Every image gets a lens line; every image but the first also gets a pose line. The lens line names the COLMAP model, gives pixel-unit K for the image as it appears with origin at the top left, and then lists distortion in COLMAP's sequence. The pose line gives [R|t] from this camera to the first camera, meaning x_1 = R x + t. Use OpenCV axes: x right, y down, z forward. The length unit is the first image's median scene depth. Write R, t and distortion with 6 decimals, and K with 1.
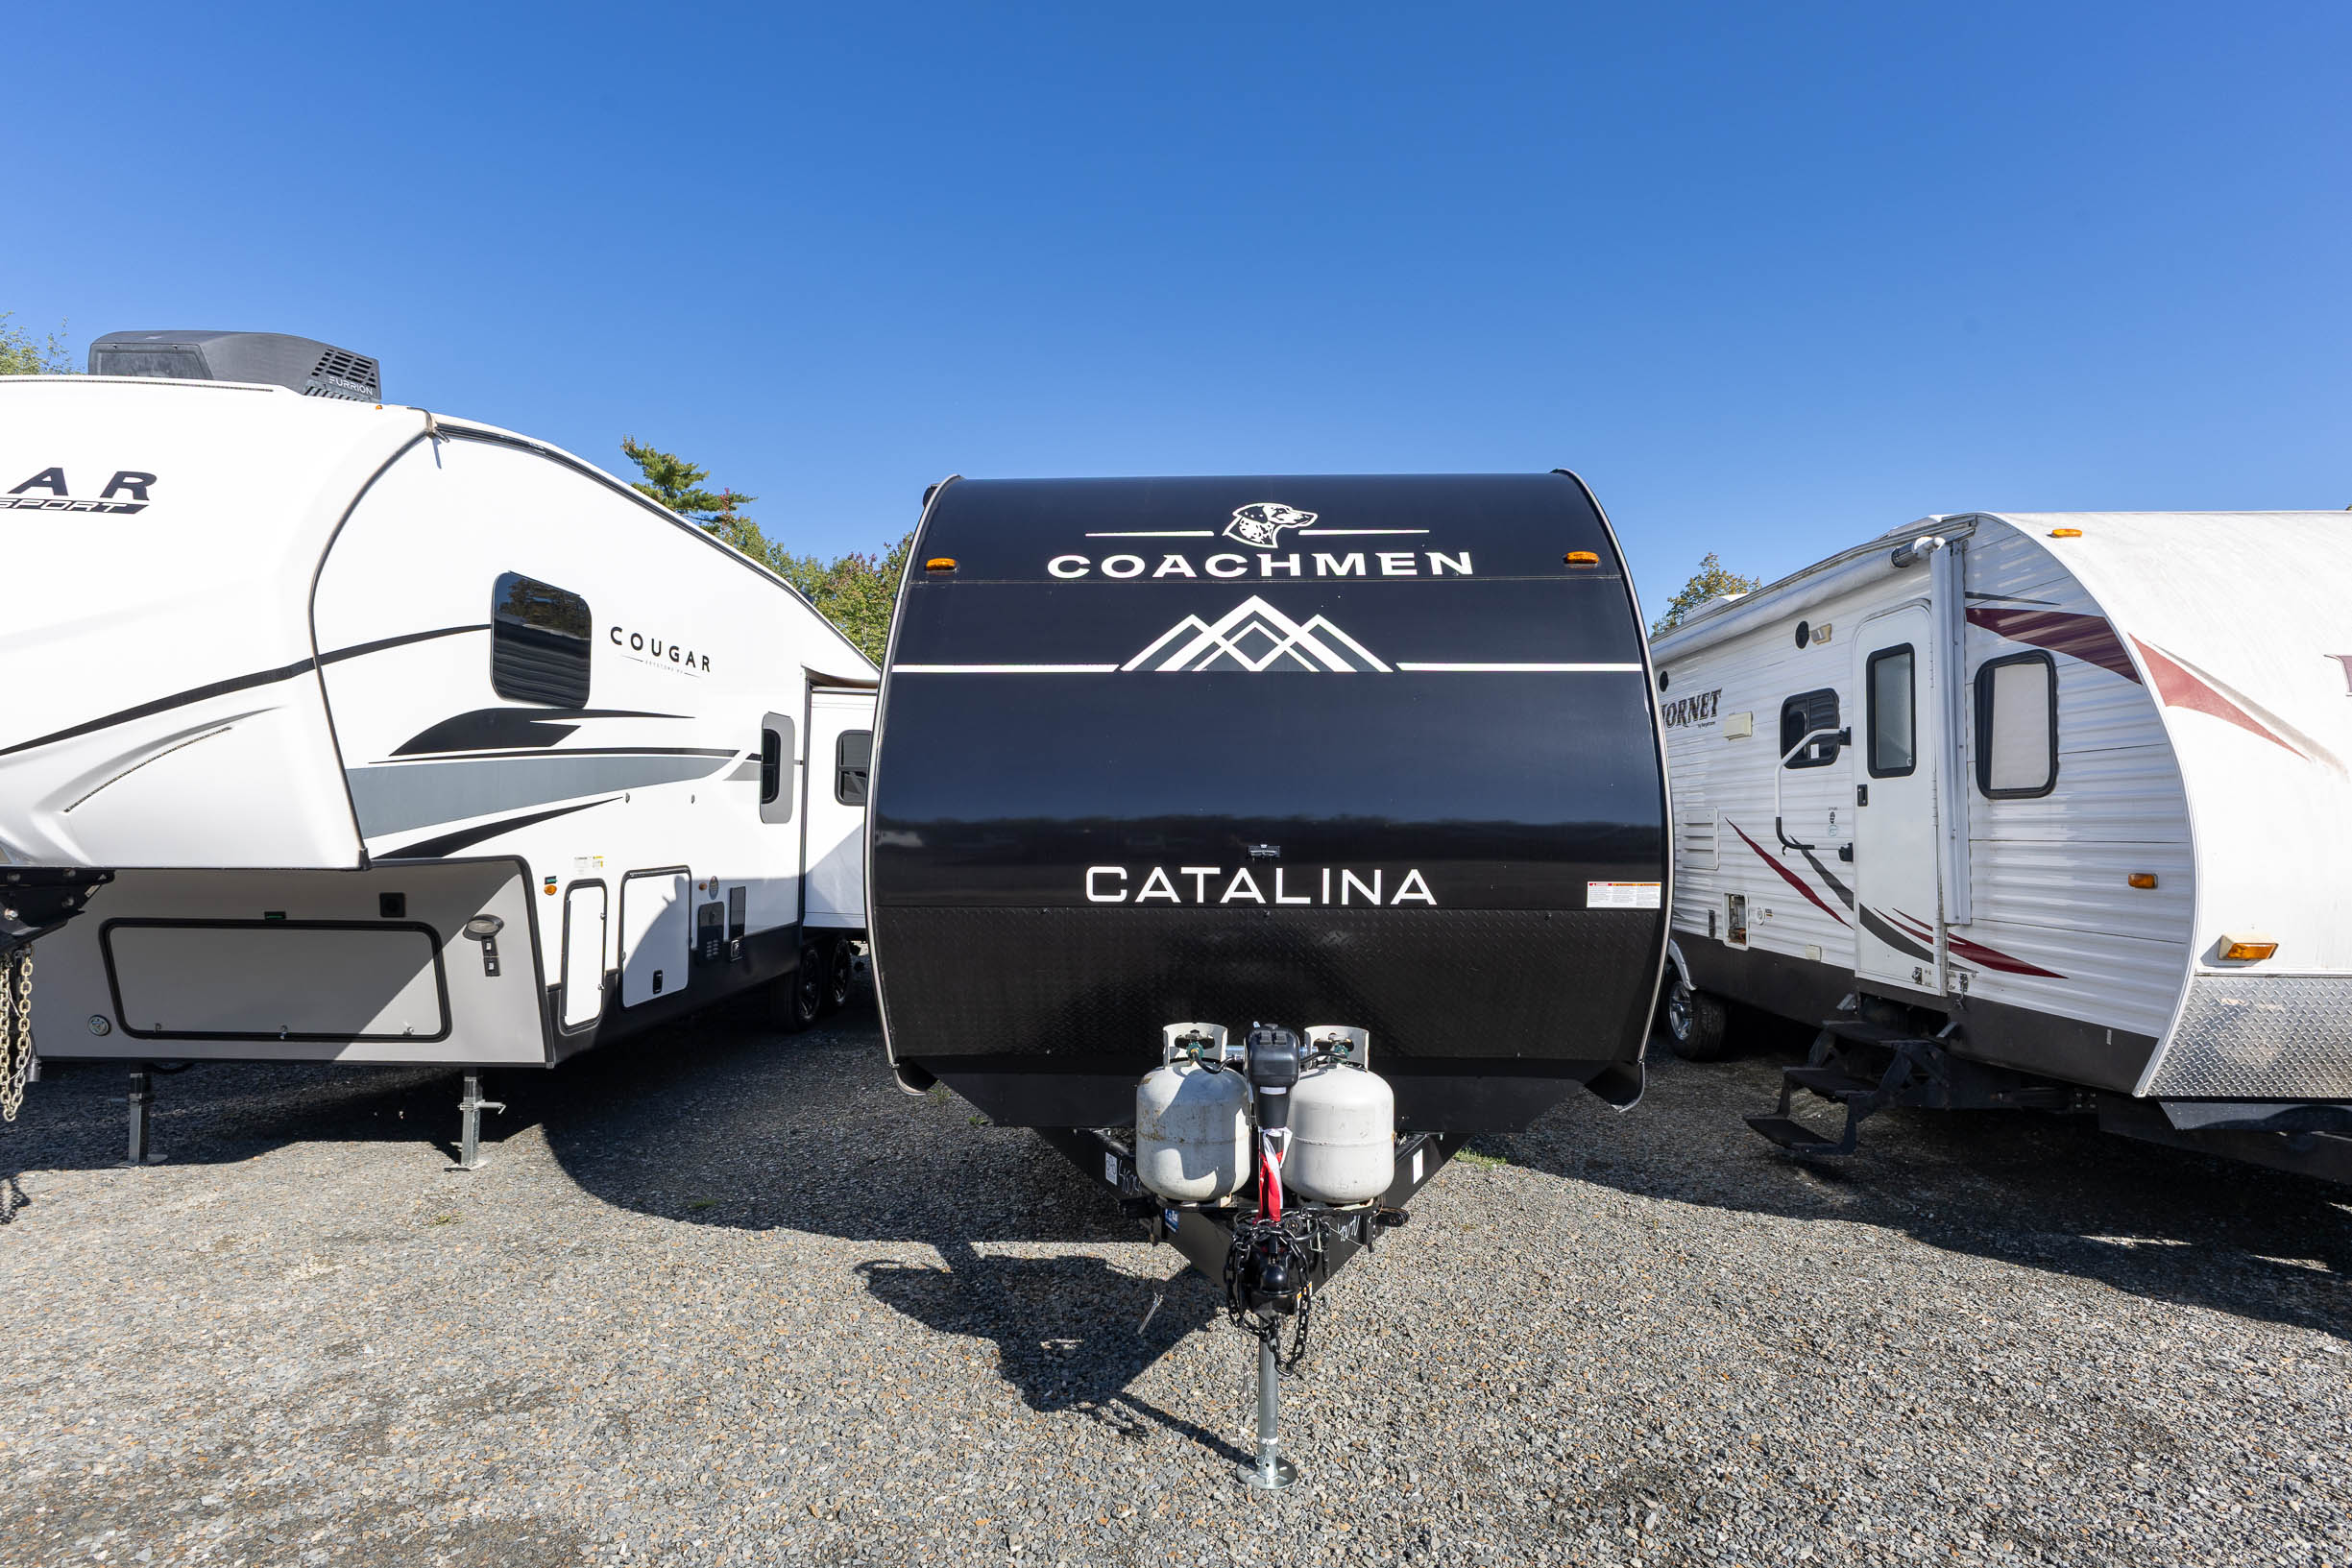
lens RADIAL K [[1176.7, 0, 1176.0], [0, 1176.7, 784.0], [0, 0, 1]] dist [0.023405, -0.000085]
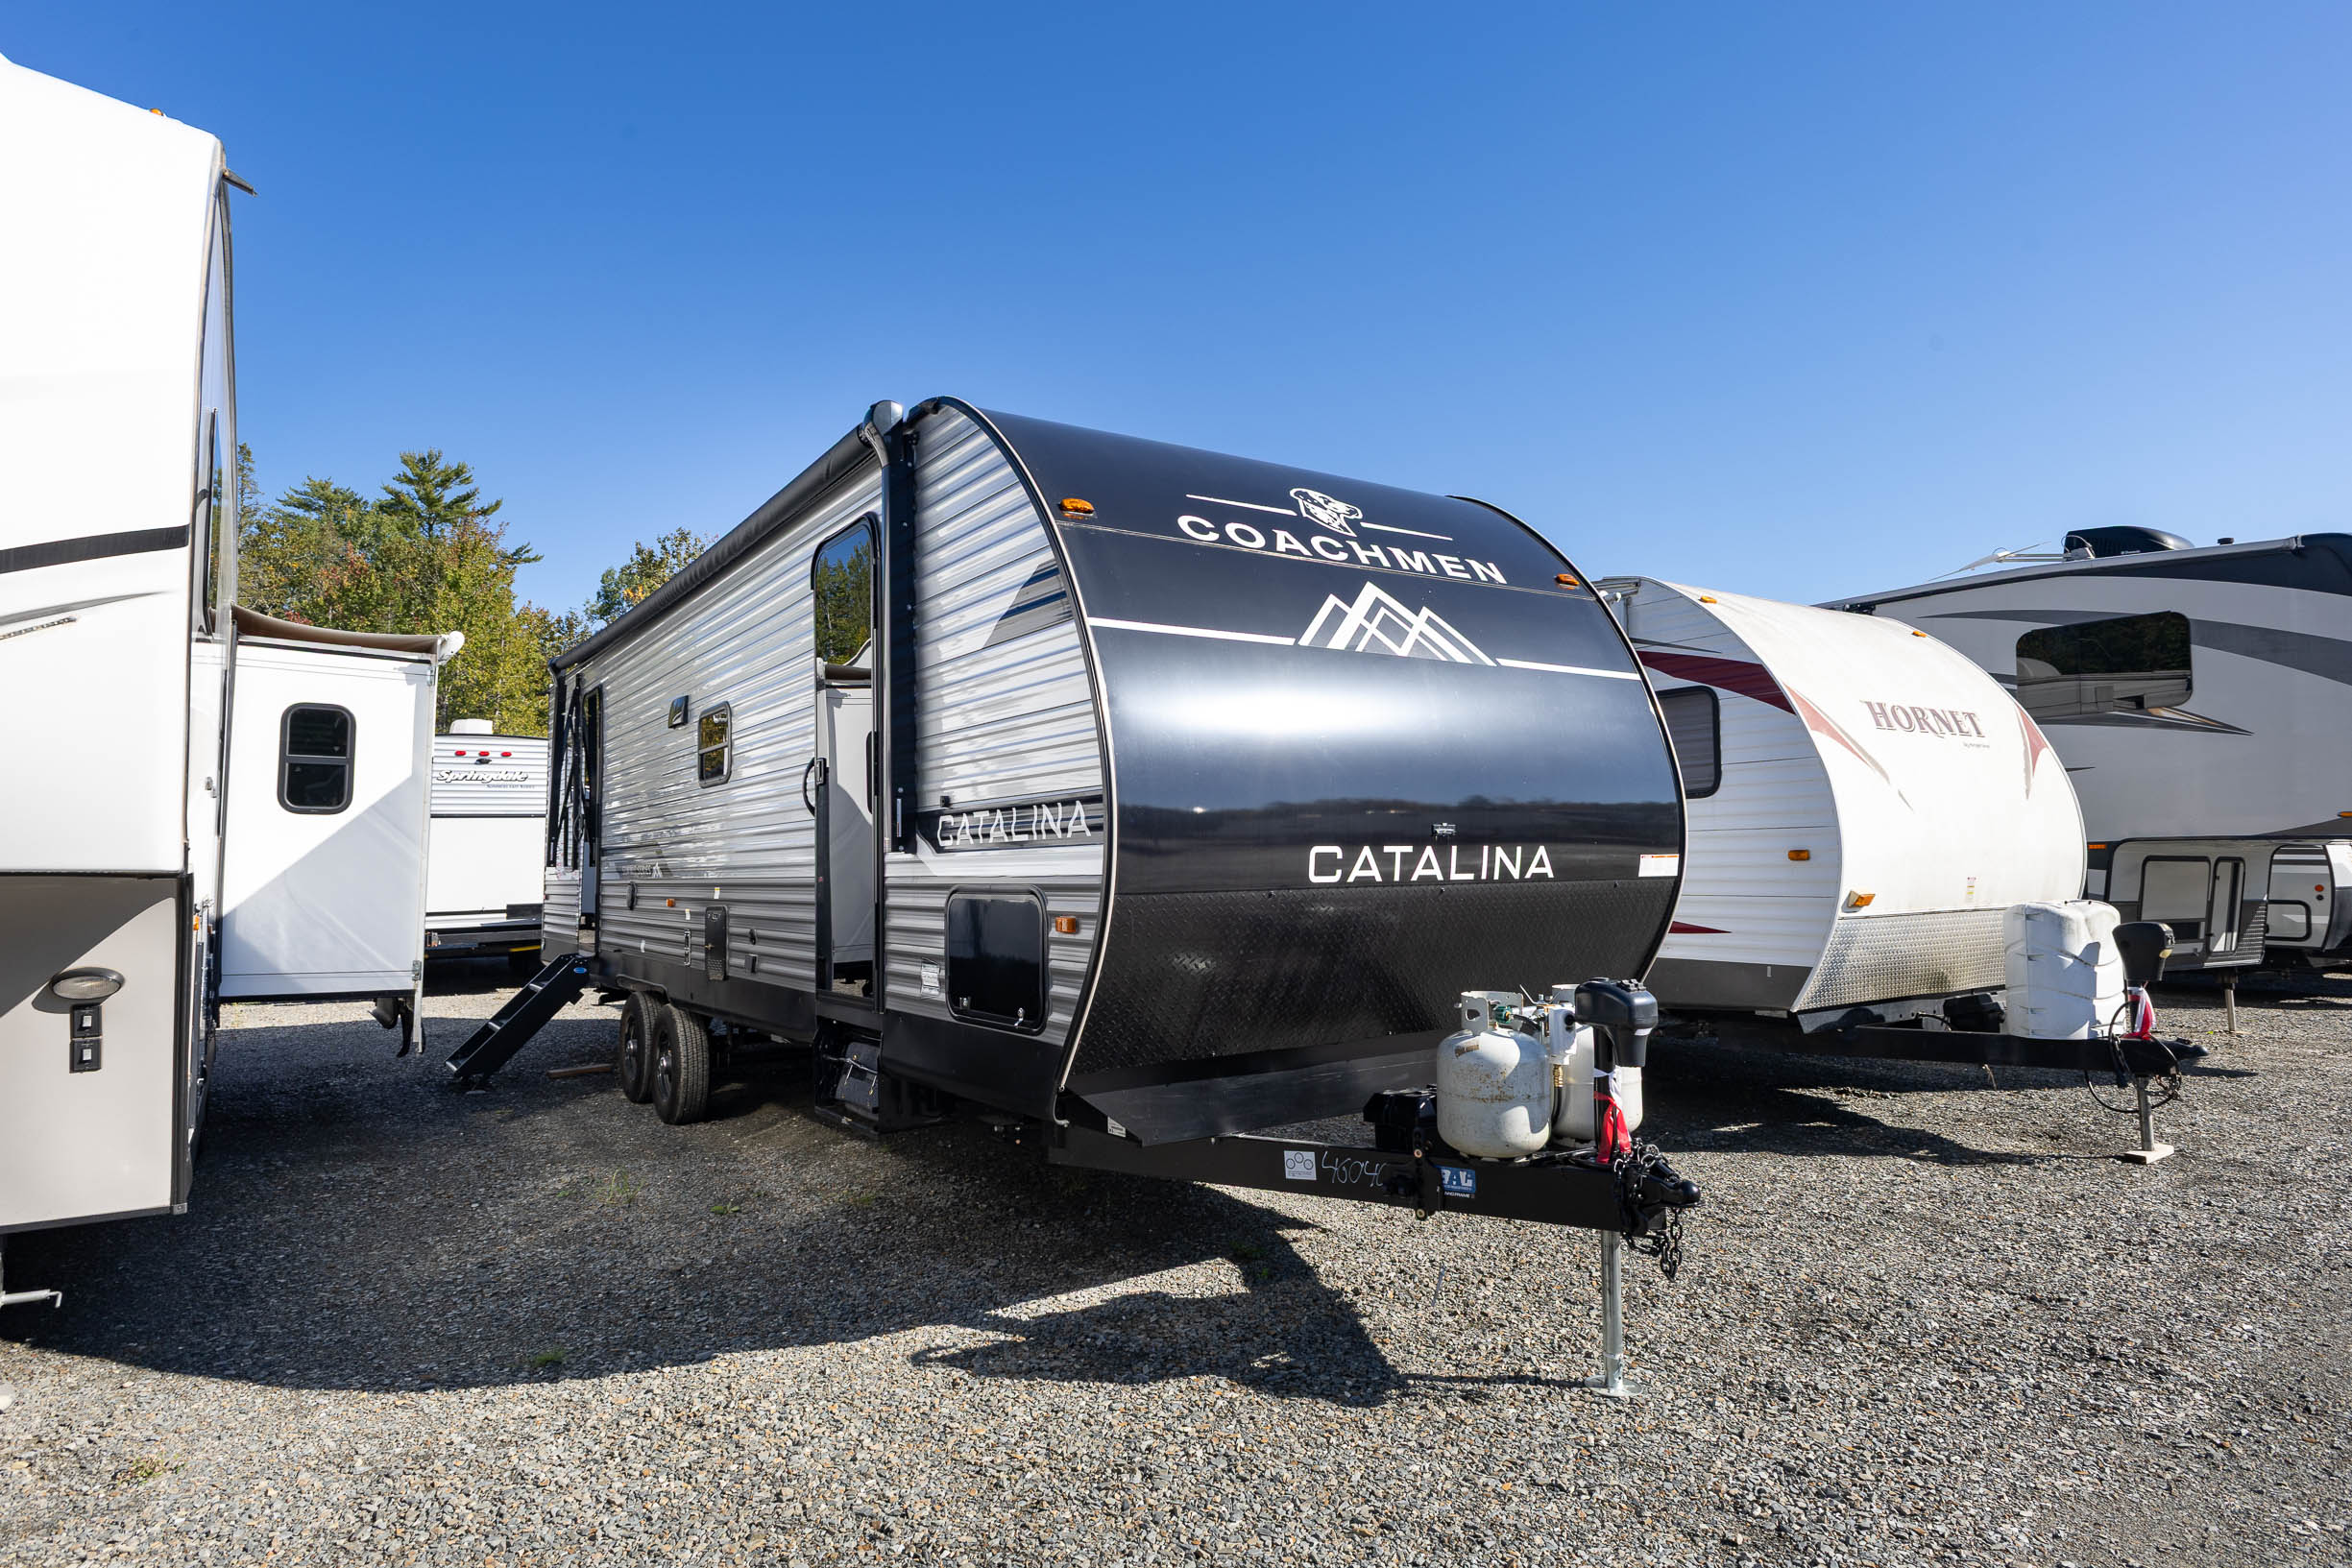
lens RADIAL K [[1344.7, 0, 1176.0], [0, 1344.7, 784.0], [0, 0, 1]] dist [0.017149, -0.002105]
pose [[0.805887, 0.019597, 0.591745, -0.767089], [-0.005030, 0.999643, -0.026255, 0.046251], [-0.592048, 0.018182, 0.805698, 0.173602]]
